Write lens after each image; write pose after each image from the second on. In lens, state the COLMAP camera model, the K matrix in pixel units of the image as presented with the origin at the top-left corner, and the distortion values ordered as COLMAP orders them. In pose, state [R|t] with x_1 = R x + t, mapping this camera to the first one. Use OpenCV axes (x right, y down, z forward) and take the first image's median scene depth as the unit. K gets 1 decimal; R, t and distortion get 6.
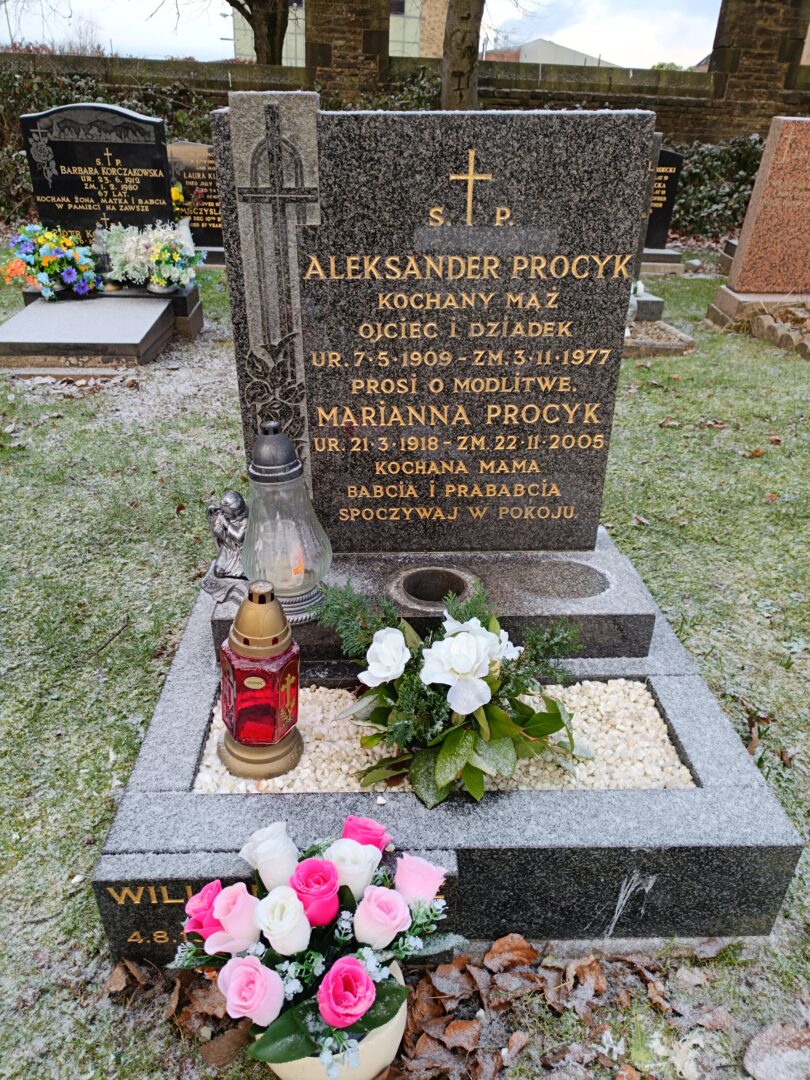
lens RADIAL K [[743.5, 0, 393.6], [0, 743.5, 535.5], [0, 0, 1]] dist [0.013880, -0.018390]
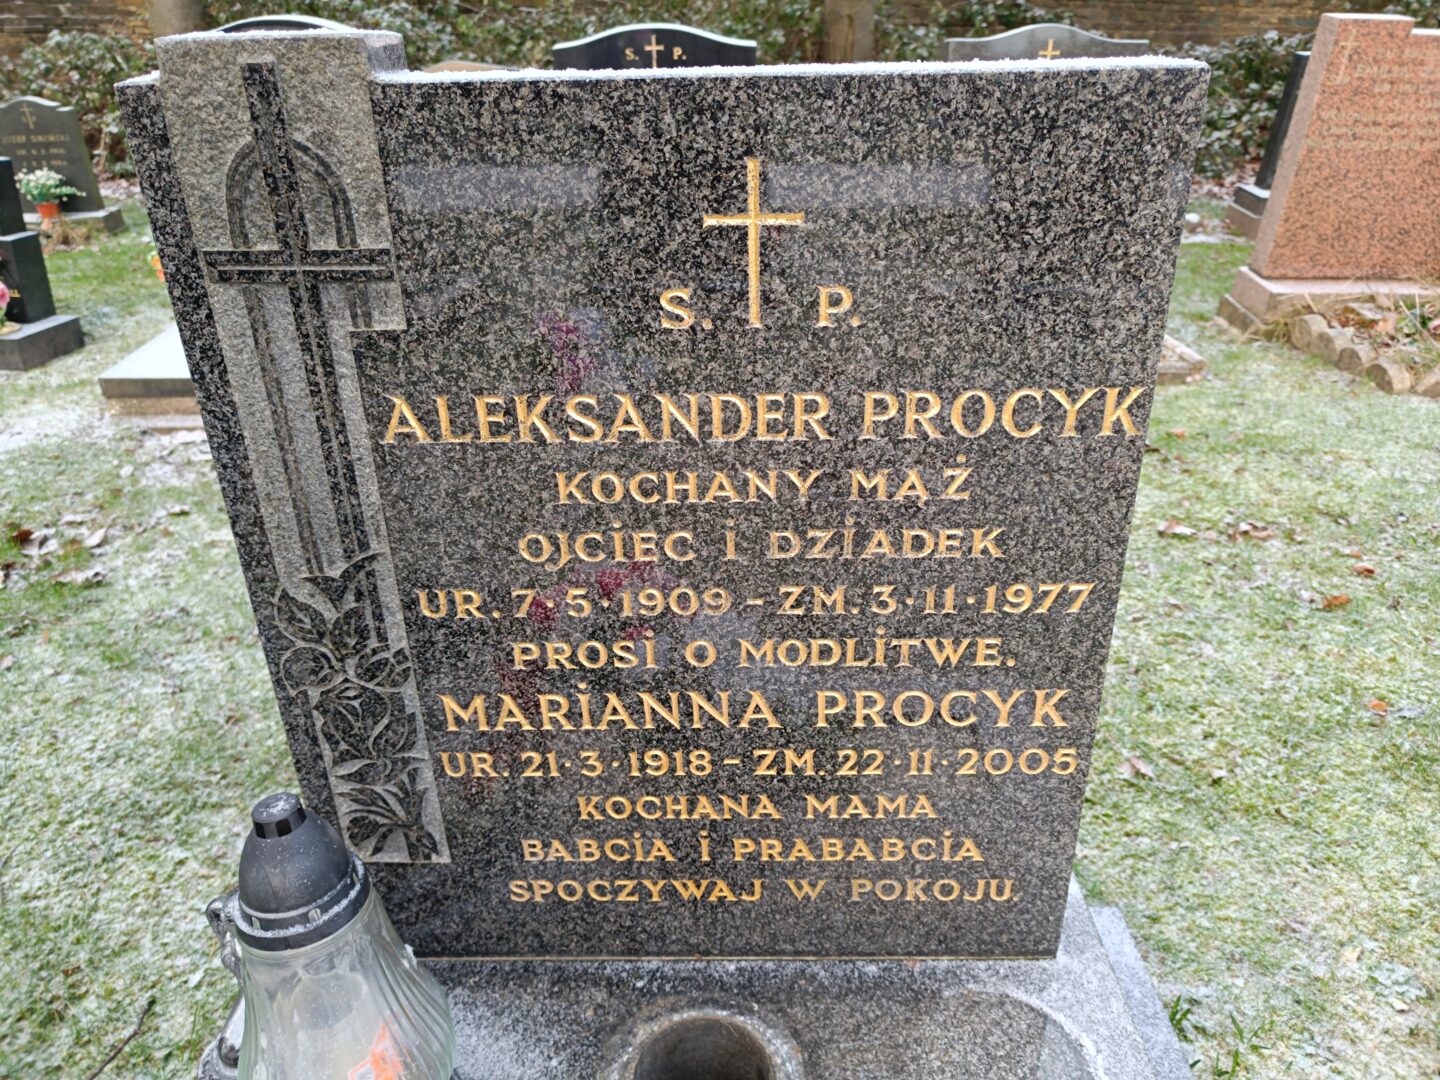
lens RADIAL K [[991.3, 0, 733.4], [0, 991.3, 530.8], [0, 0, 1]] dist [0.013880, -0.018390]
pose [[0.999179, 0.001233, -0.040499, 0.100035], [-0.002505, 0.999504, -0.031383, -0.252767], [0.040440, 0.031459, 0.998687, 0.392804]]
